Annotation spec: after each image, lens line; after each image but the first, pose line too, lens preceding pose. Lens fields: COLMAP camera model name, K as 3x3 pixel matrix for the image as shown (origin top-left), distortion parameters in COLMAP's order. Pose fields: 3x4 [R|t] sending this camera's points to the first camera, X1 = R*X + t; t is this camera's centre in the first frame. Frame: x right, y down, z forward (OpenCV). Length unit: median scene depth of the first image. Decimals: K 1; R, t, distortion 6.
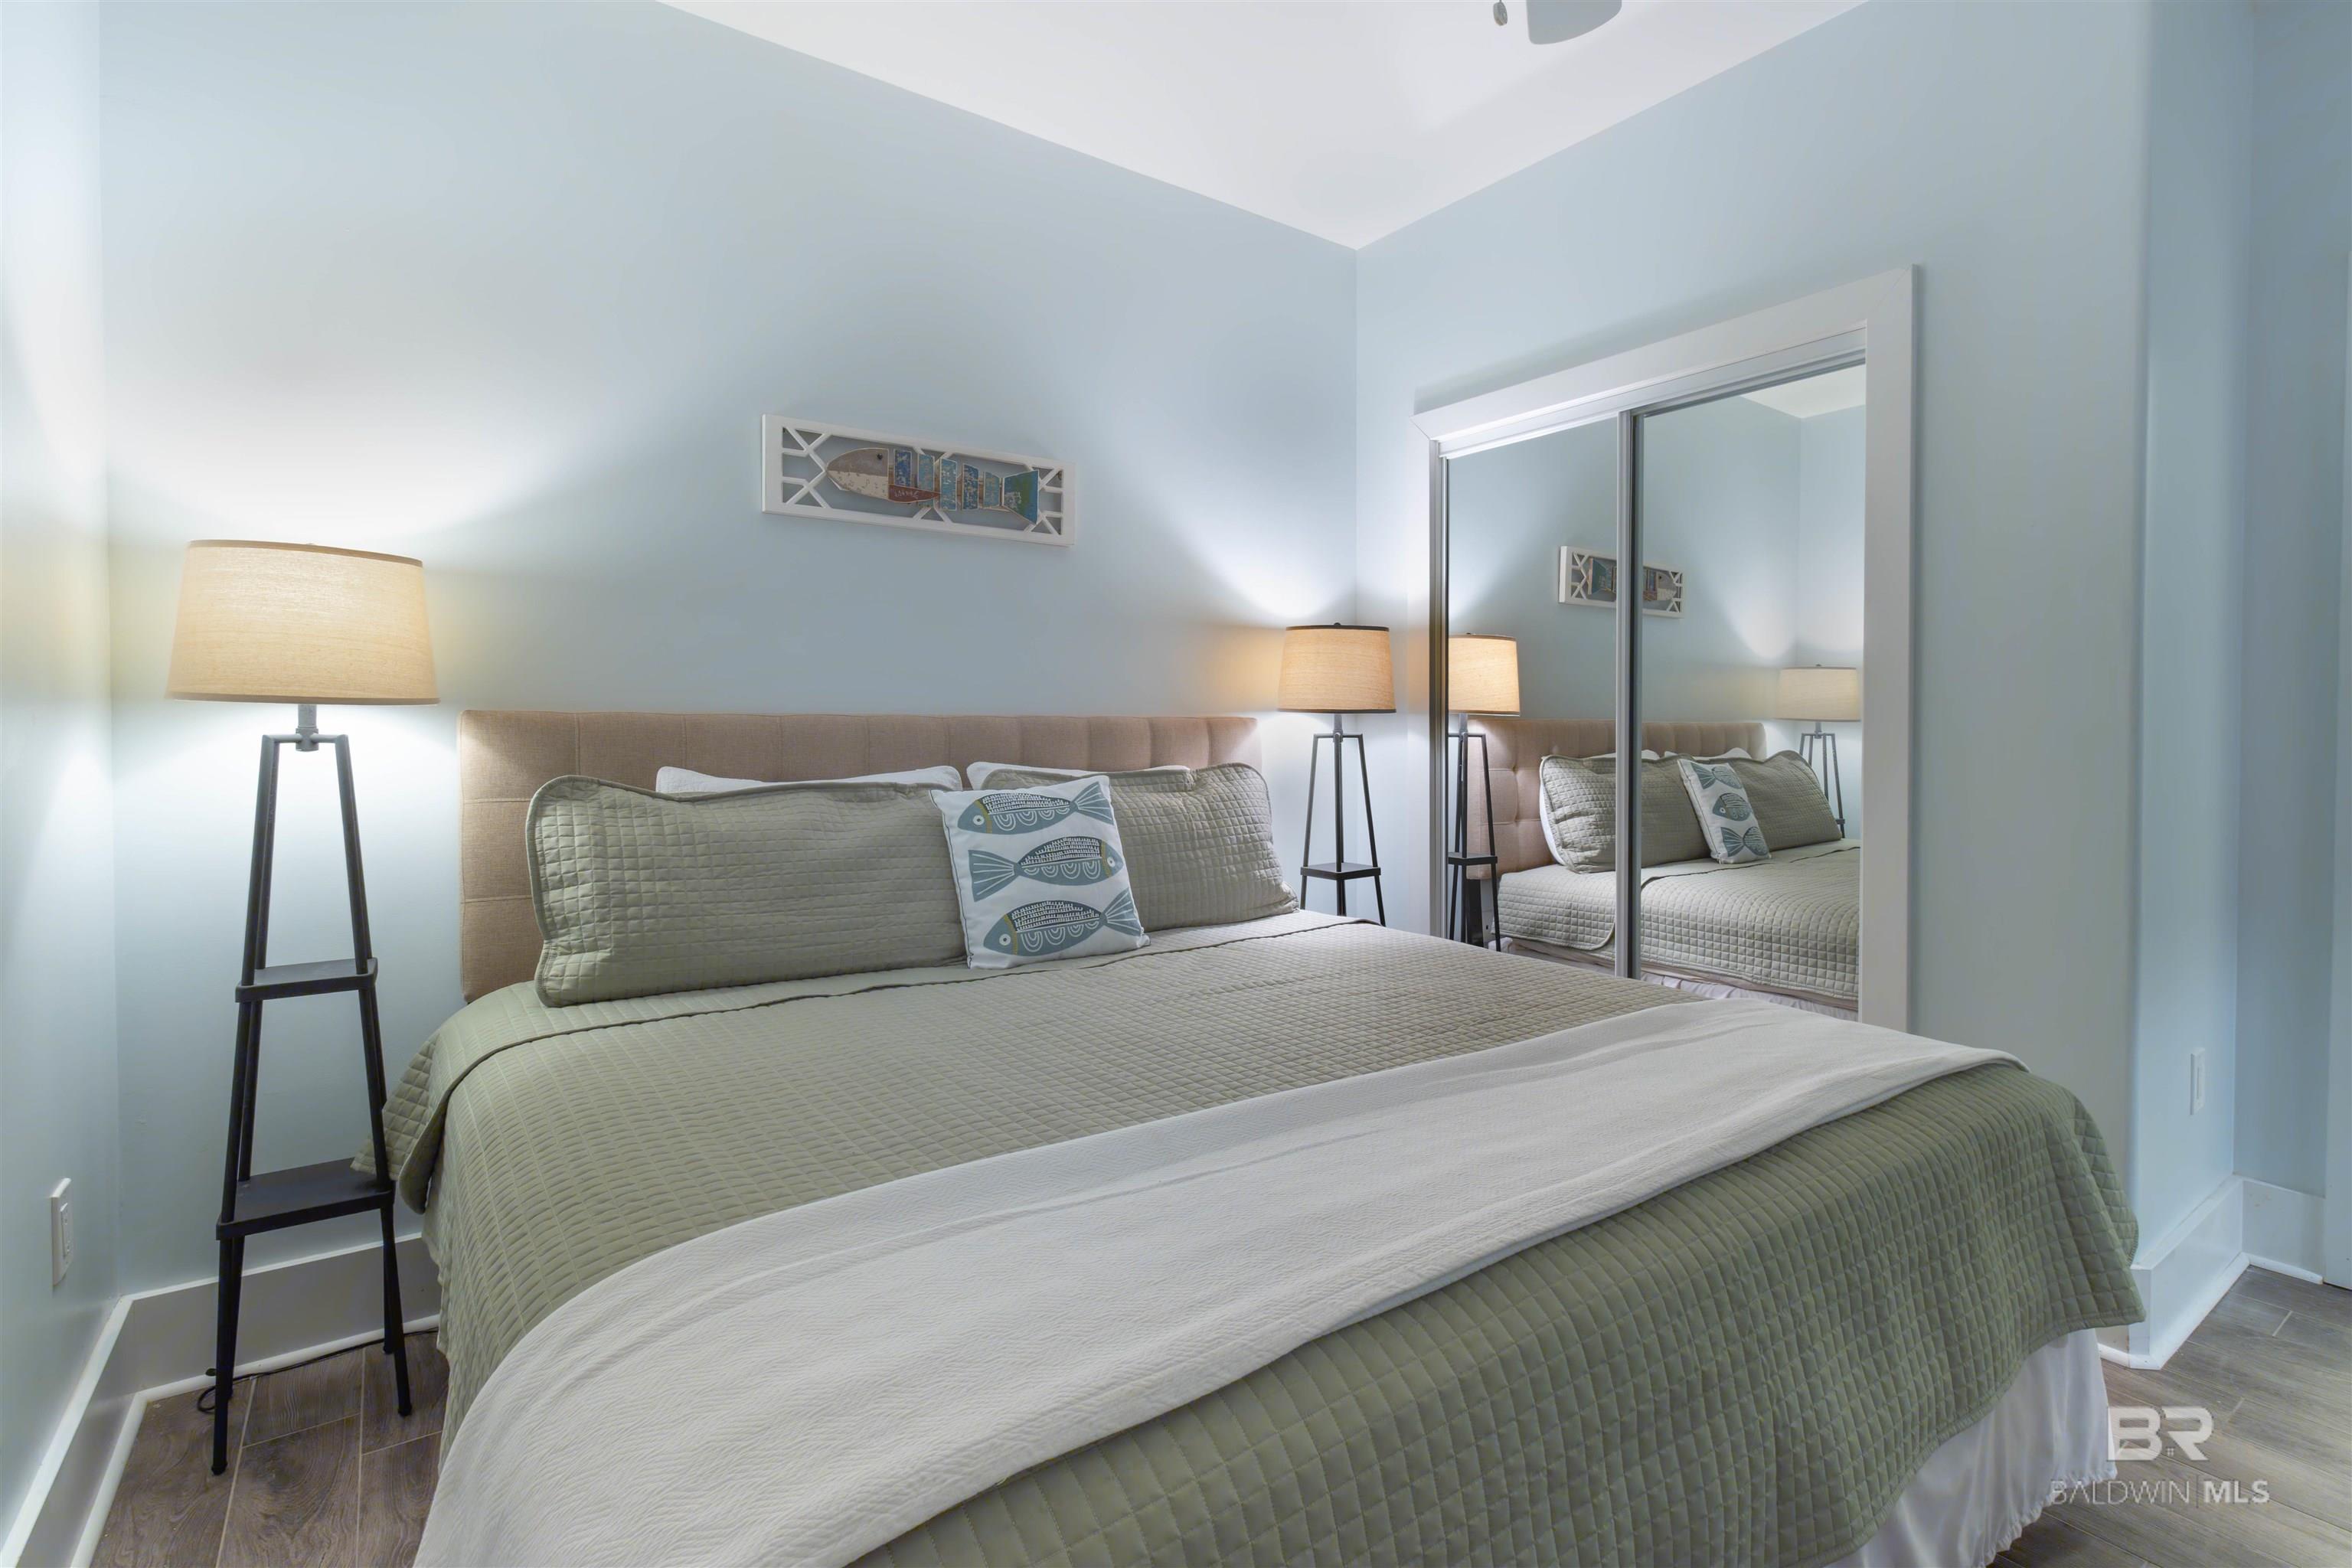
lens RADIAL K [[1126.9, 0, 1175.7], [0, 1126.9, 766.1], [0, 0, 1]] dist [-0.000339, 0.000172]
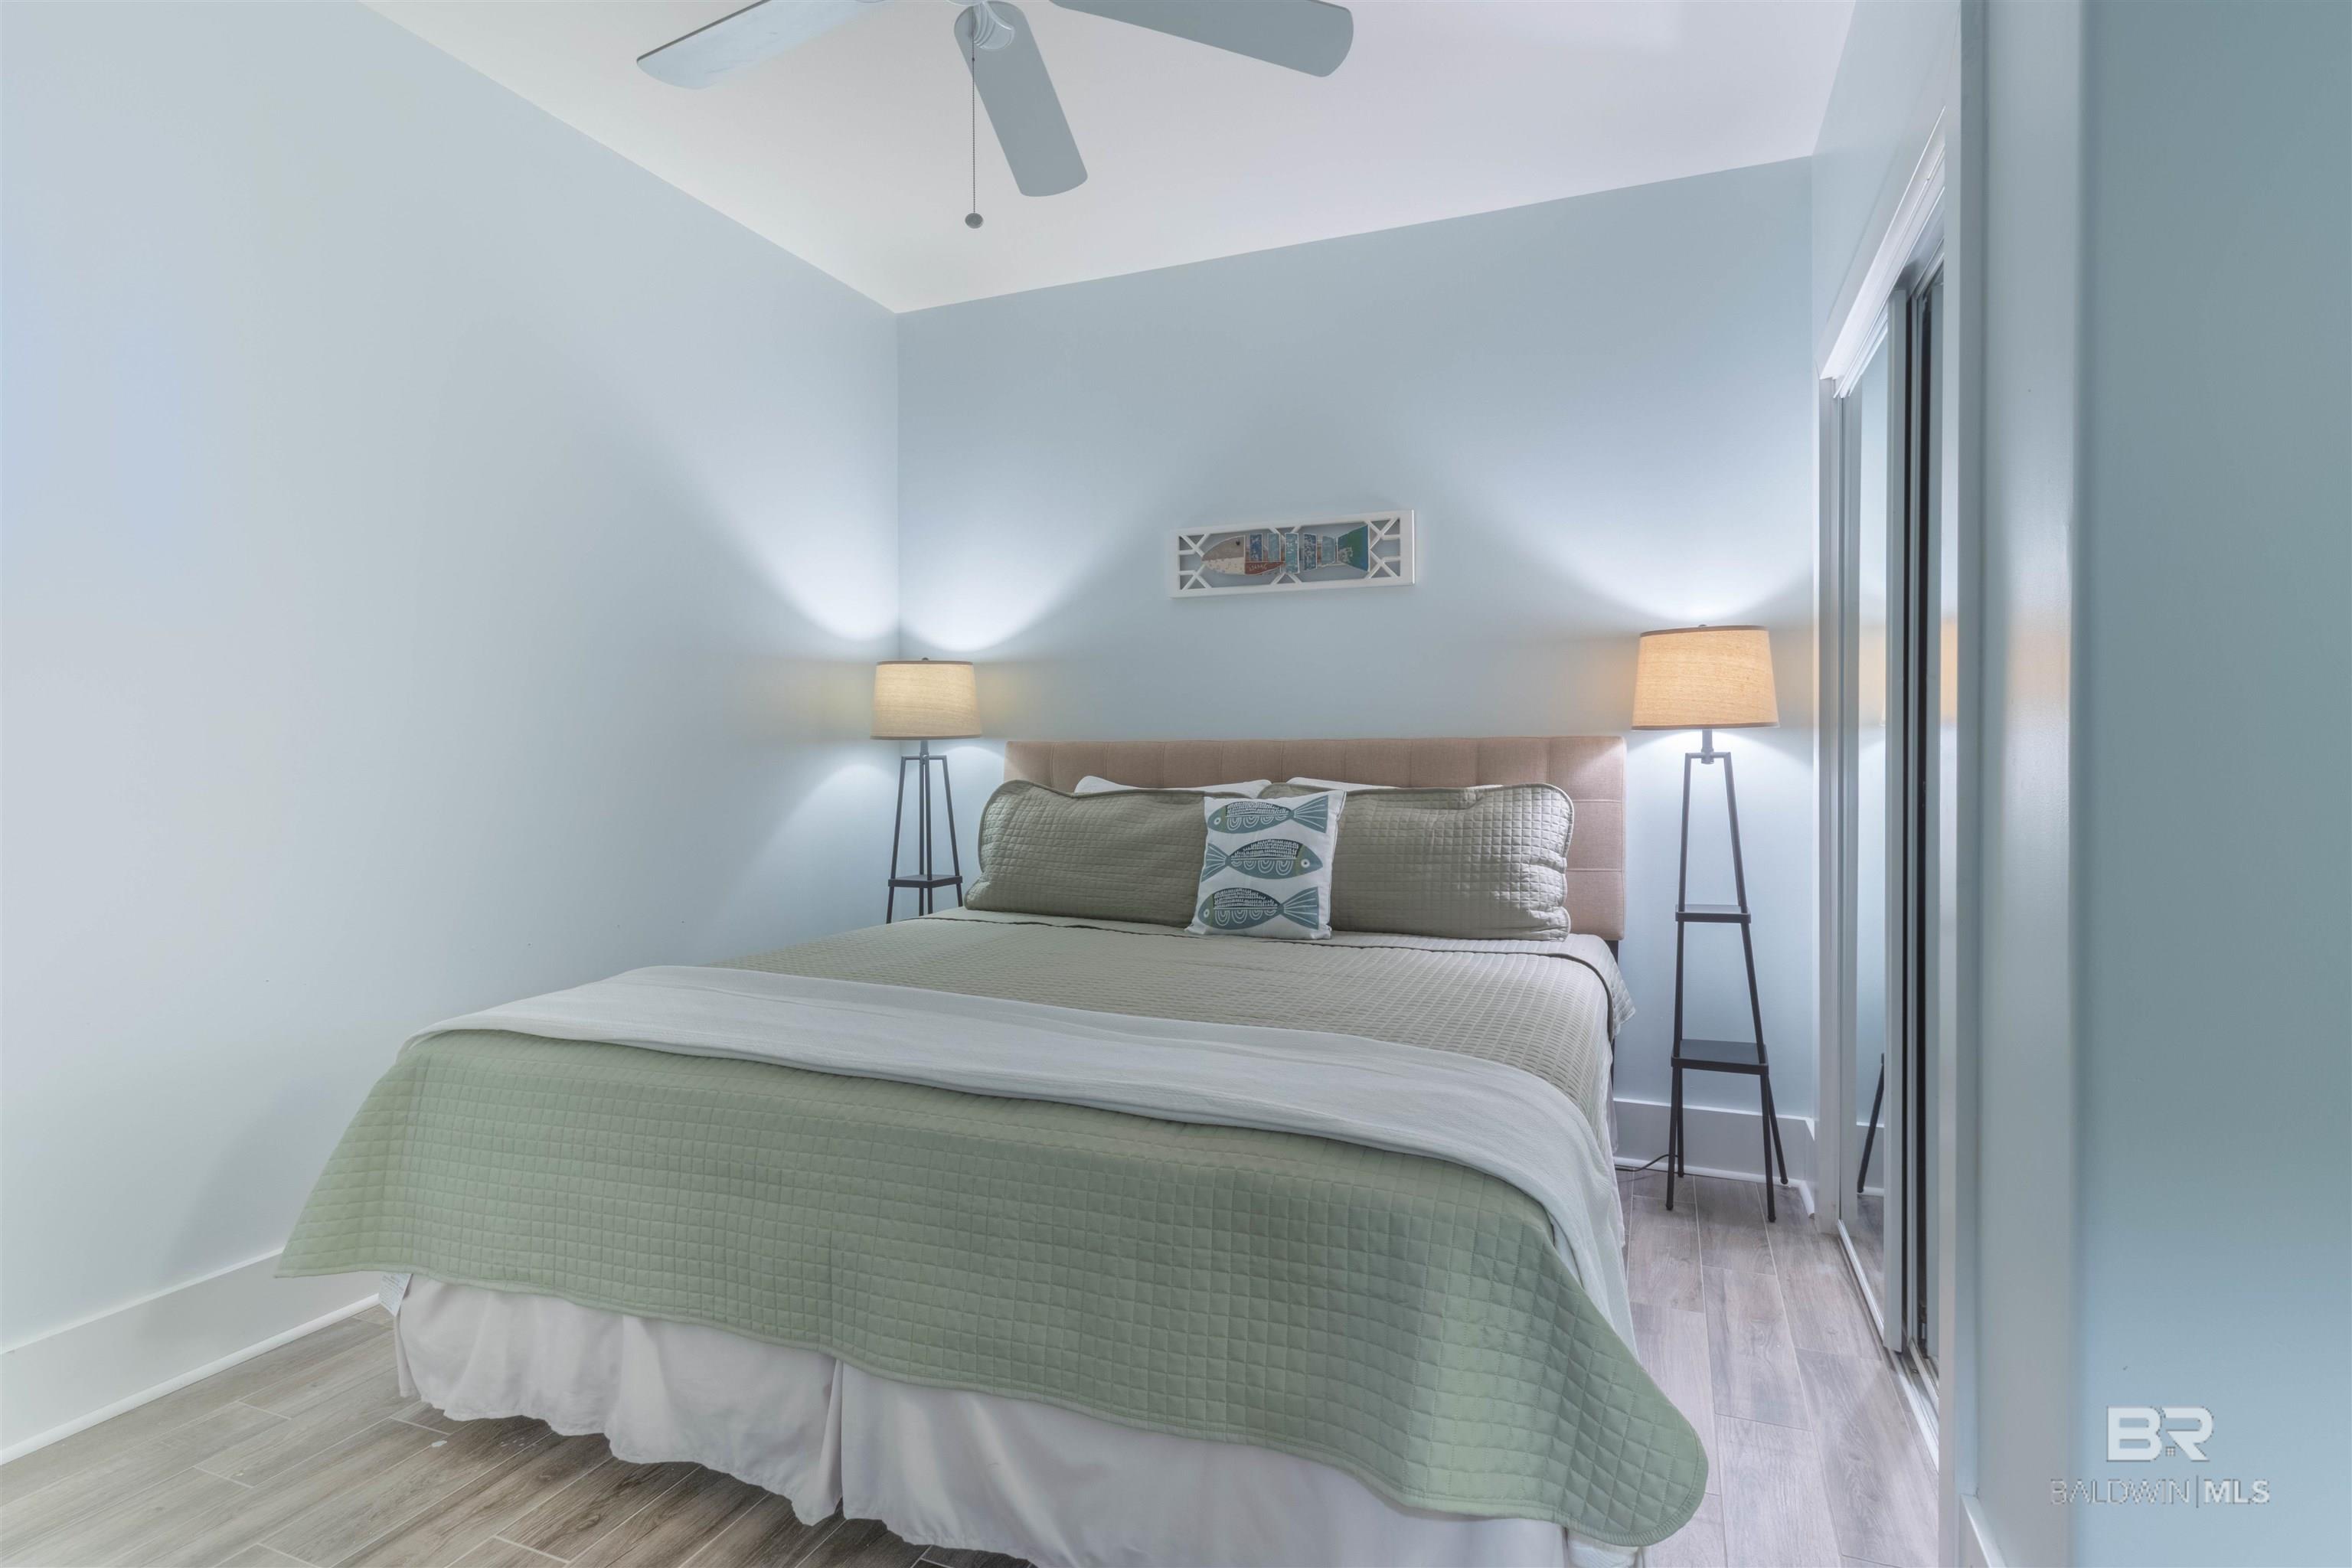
lens RADIAL K [[1126.9, 0, 1175.3], [0, 1126.9, 775.6], [0, 0, 1]] dist [-0.000339, 0.000172]
pose [[0.525335, 0.015313, -0.850758, 0.837349], [-0.021269, 0.999762, 0.004861, -0.008808], [0.850630, 0.015541, 0.525536, 0.257265]]
